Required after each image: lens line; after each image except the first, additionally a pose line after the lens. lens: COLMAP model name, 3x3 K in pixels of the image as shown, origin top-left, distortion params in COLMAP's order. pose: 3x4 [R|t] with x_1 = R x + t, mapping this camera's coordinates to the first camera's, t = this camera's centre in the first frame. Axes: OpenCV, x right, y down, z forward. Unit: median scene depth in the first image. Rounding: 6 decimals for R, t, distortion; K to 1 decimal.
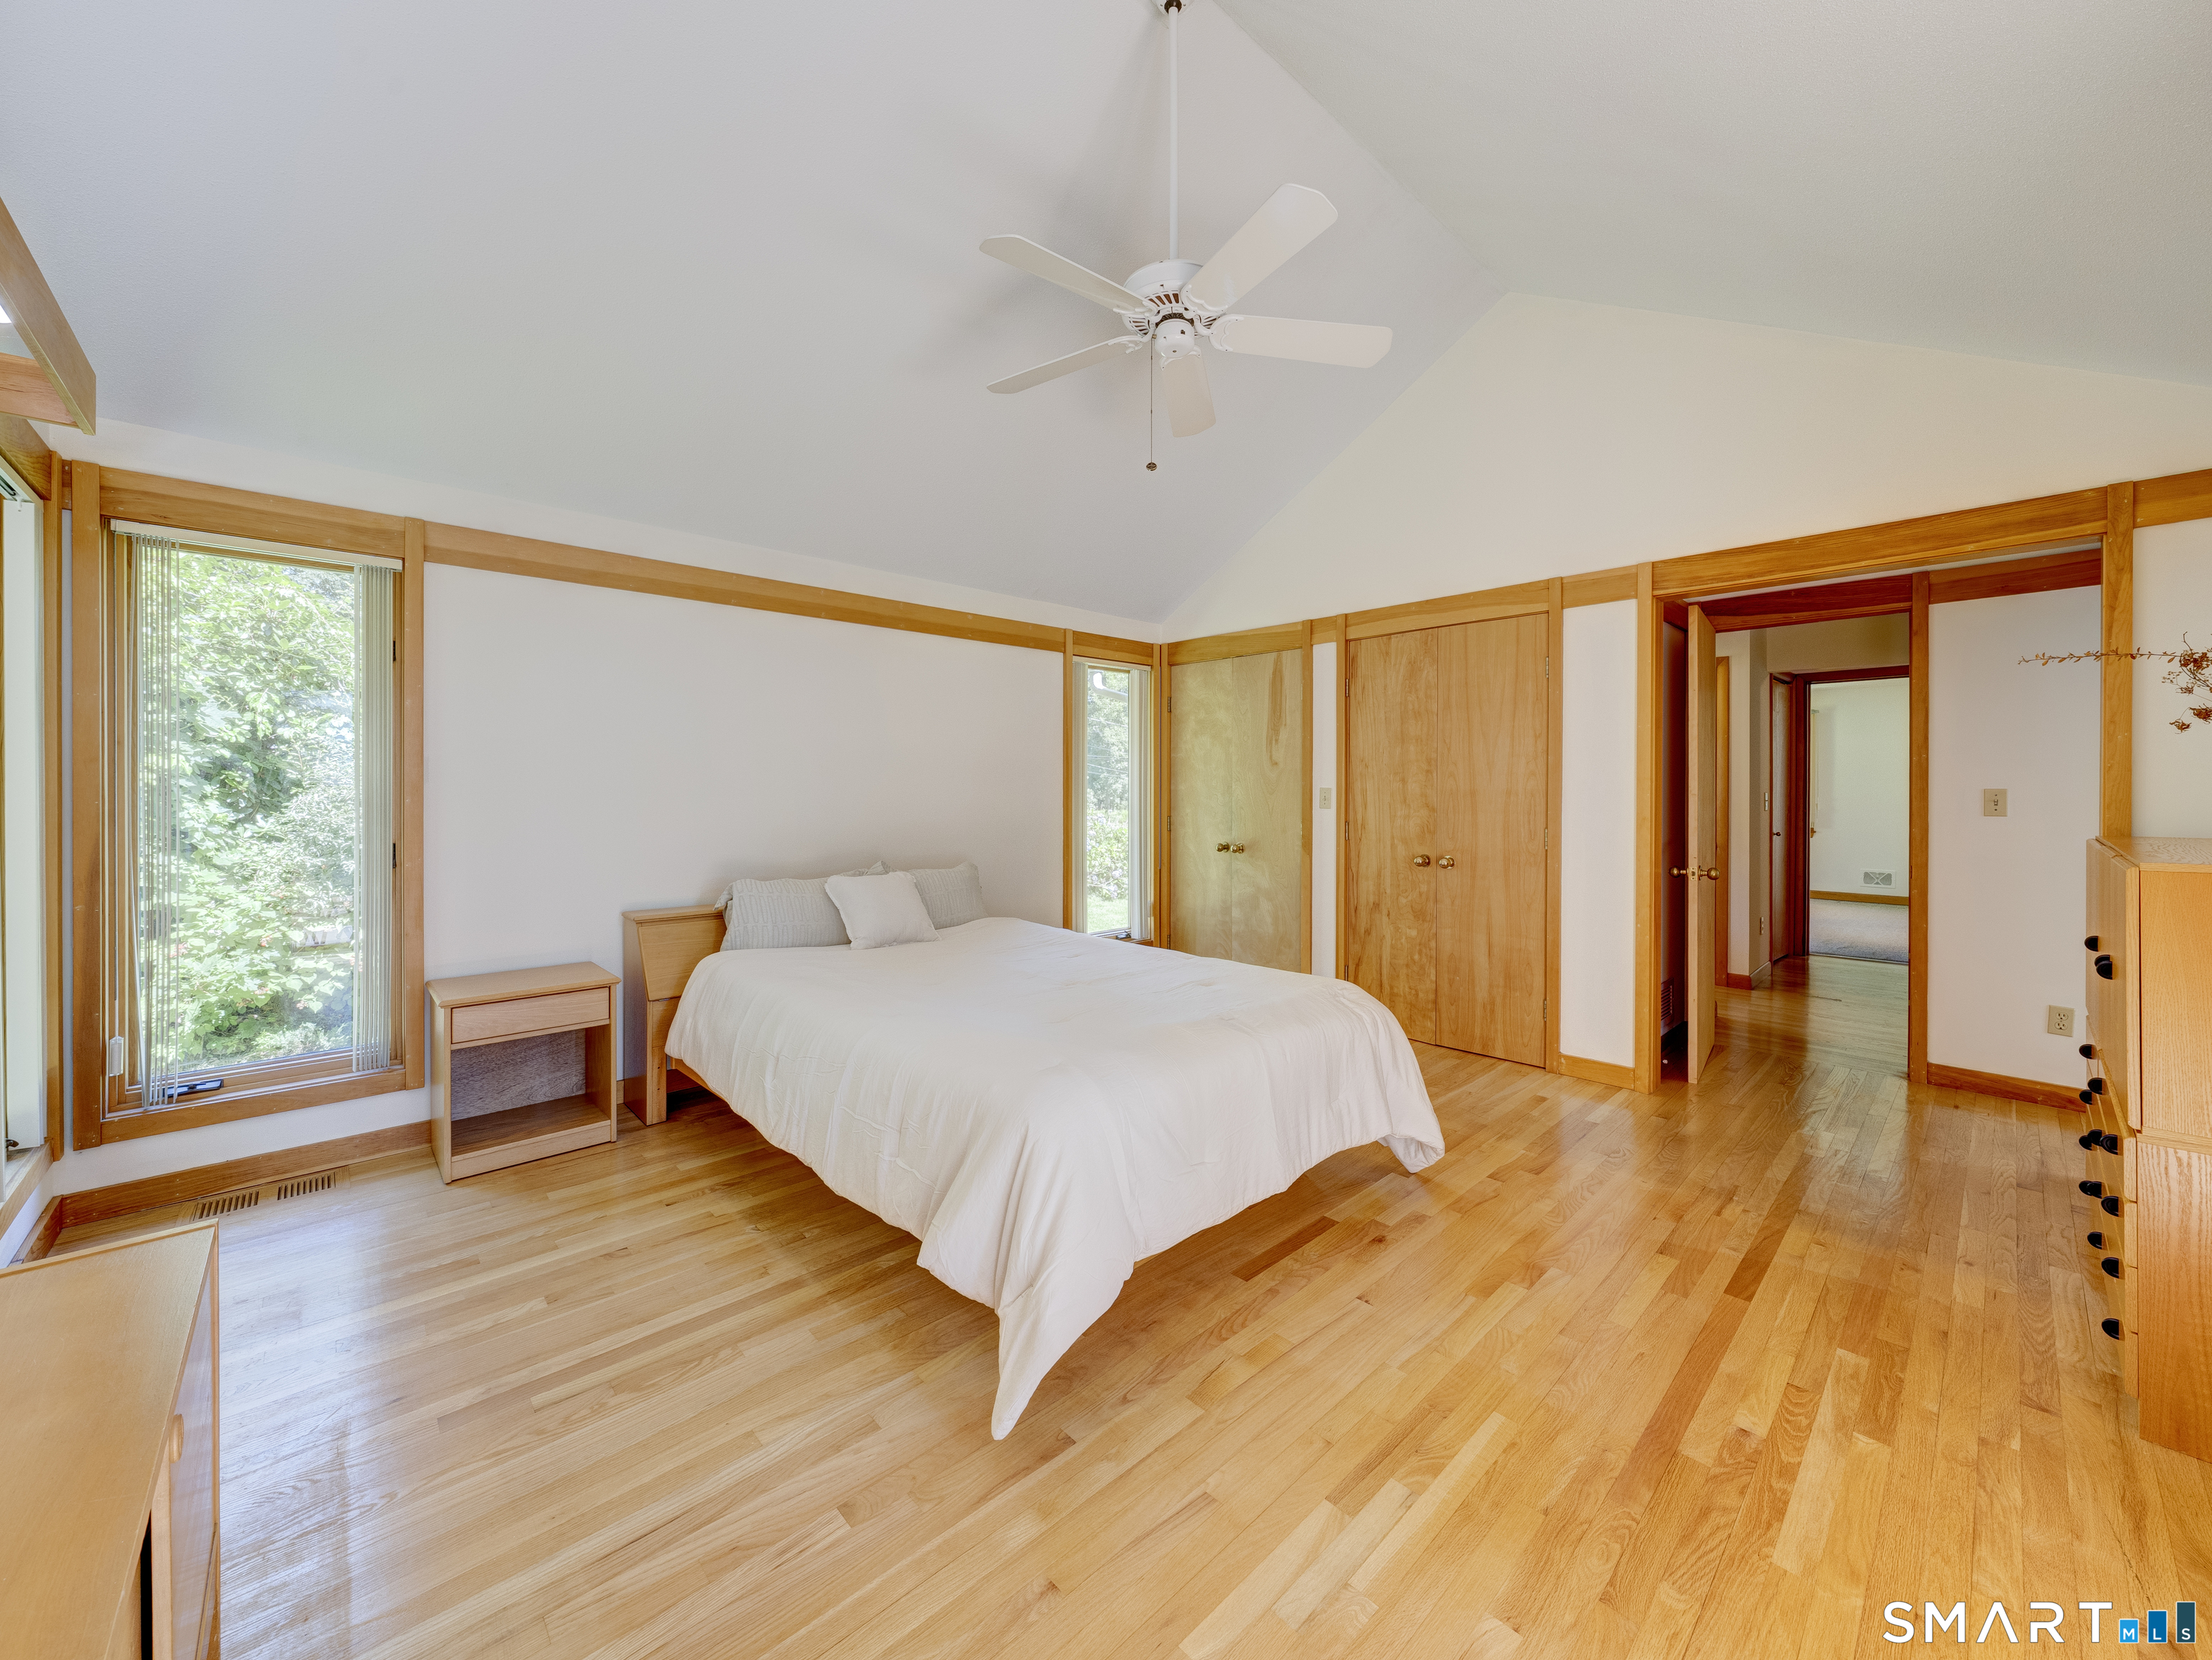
lens RADIAL K [[869.8, 0, 1098.8], [0, 869.8, 792.7], [0, 0, 1]] dist [-0.006101, -0.000368]
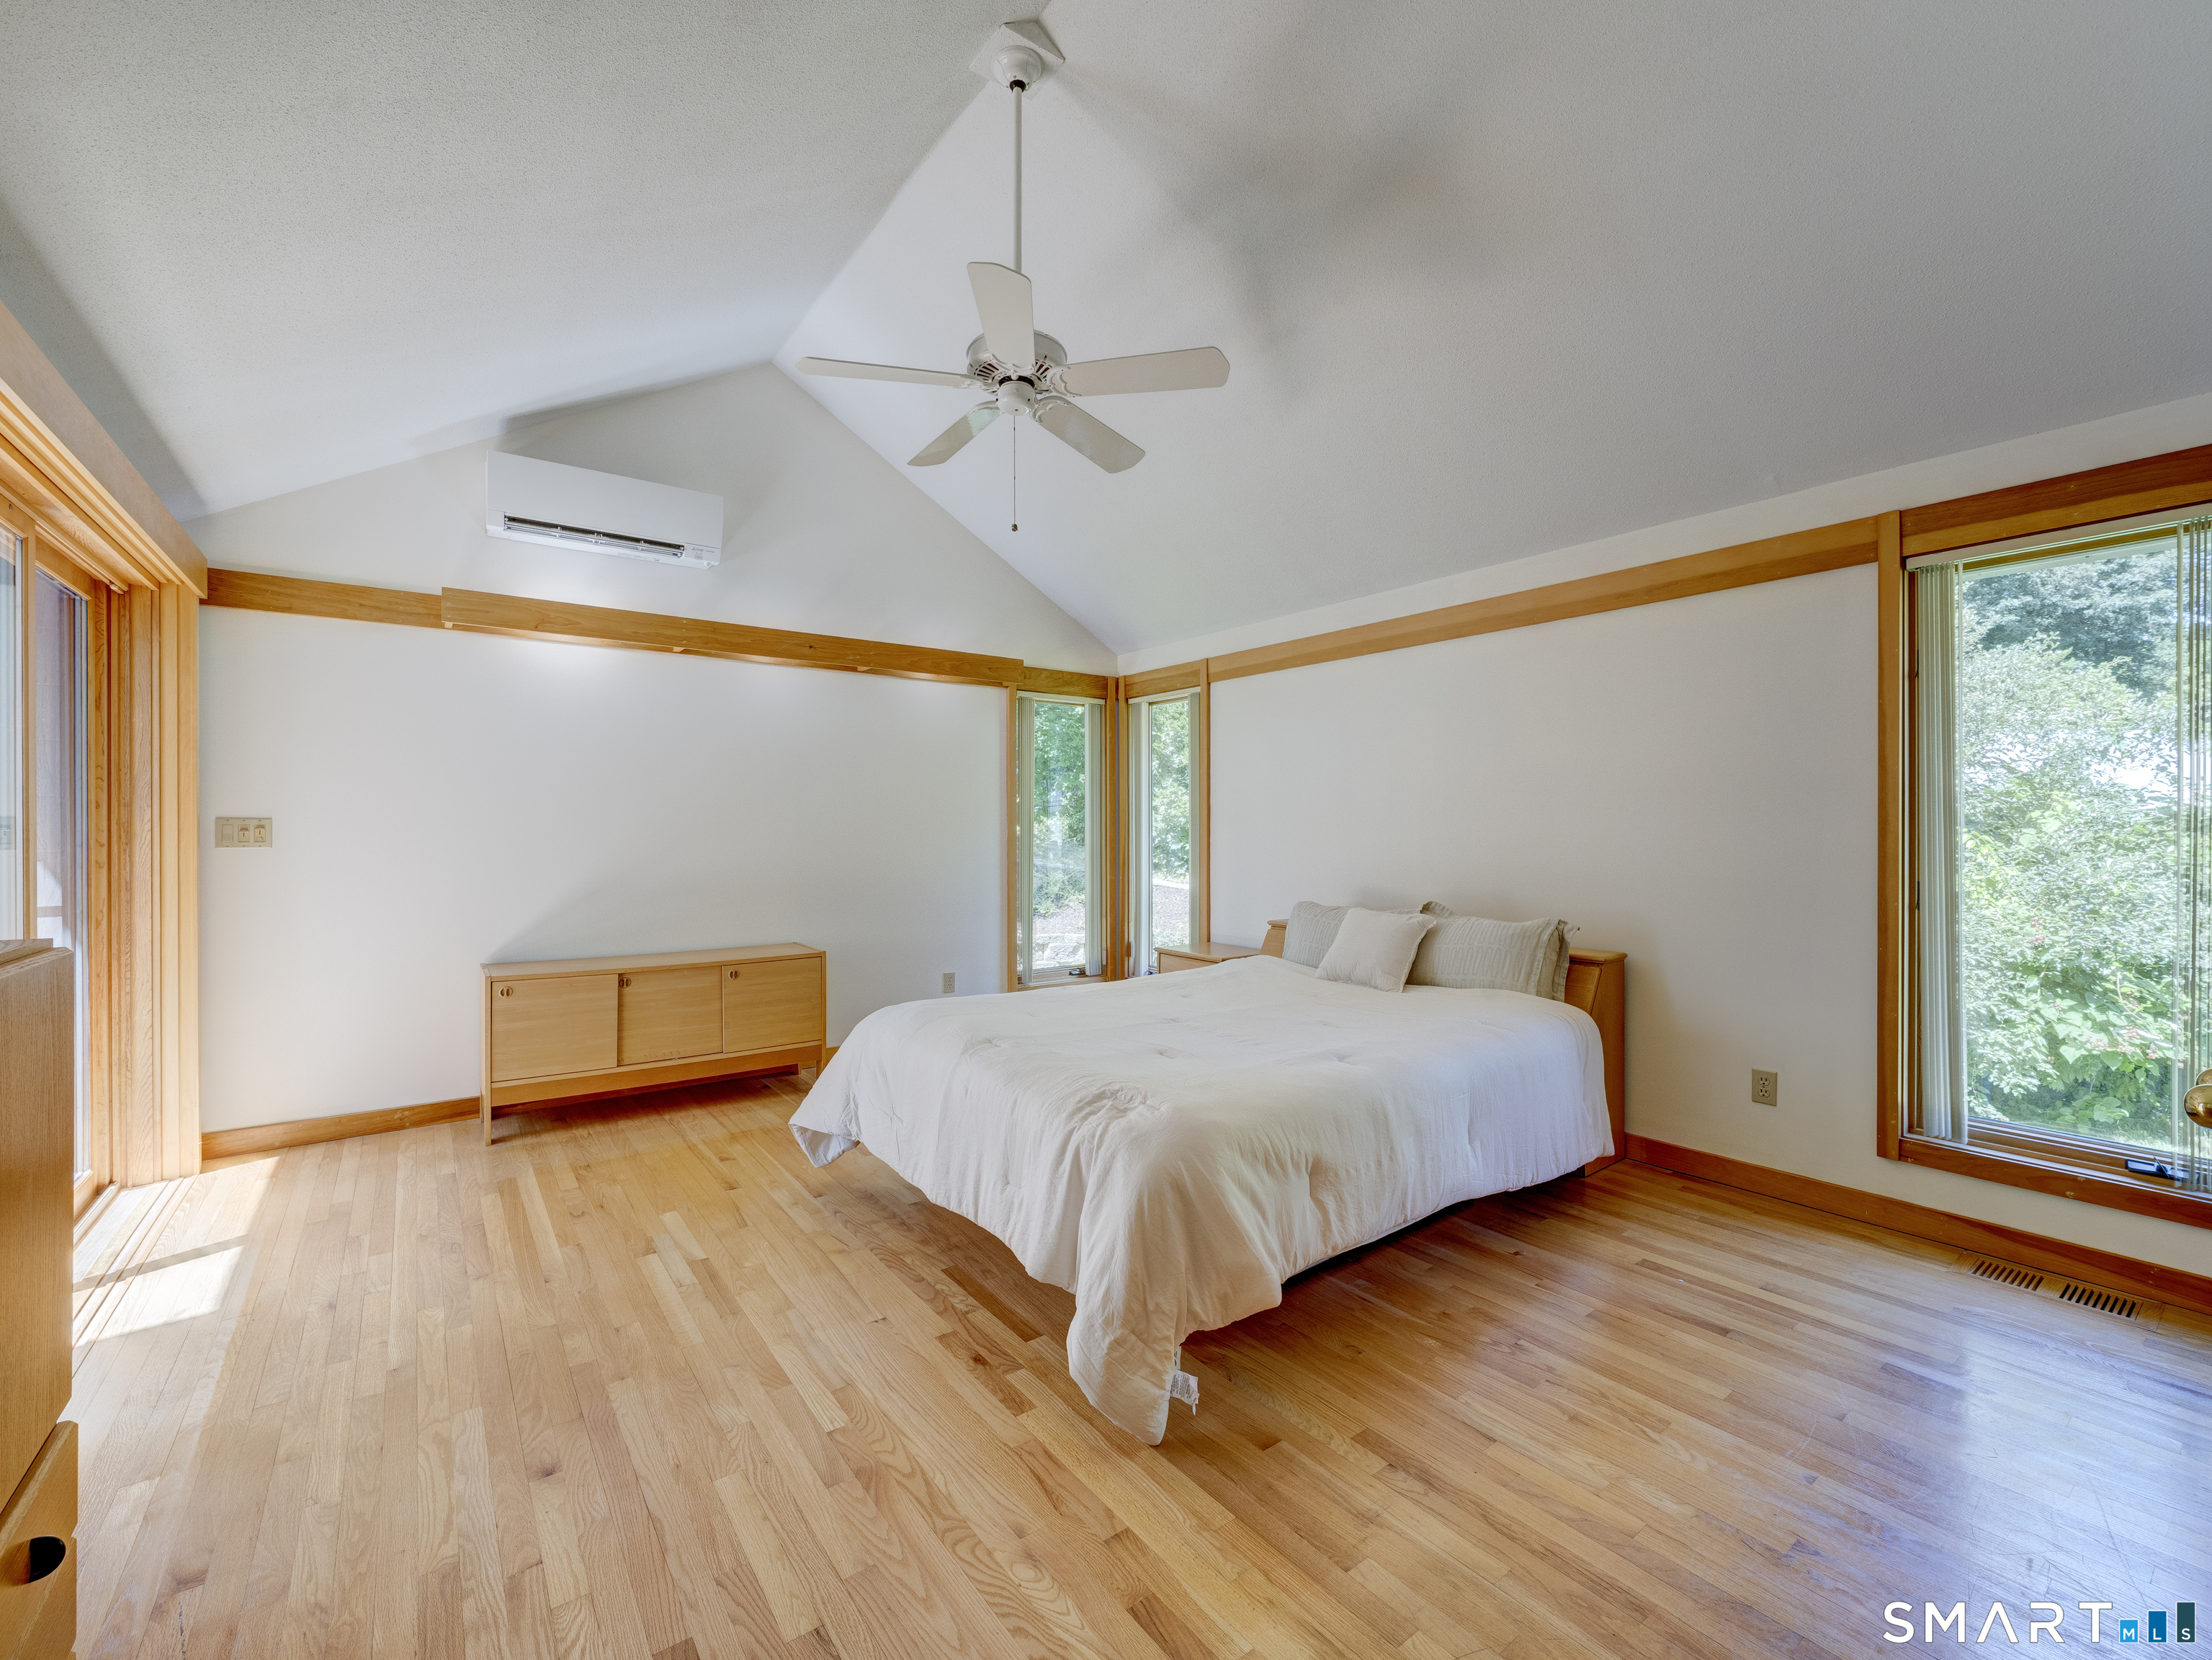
lens RADIAL K [[929.7, 0, 1073.0], [0, 929.7, 824.9], [0, 0, 1]] dist [-0.003717, -0.000126]
pose [[-0.139801, -0.004229, -0.990171, 1.196708], [-0.007666, 0.999966, -0.003189, 0.006569], [0.990150, 0.007145, -0.139828, 1.215000]]
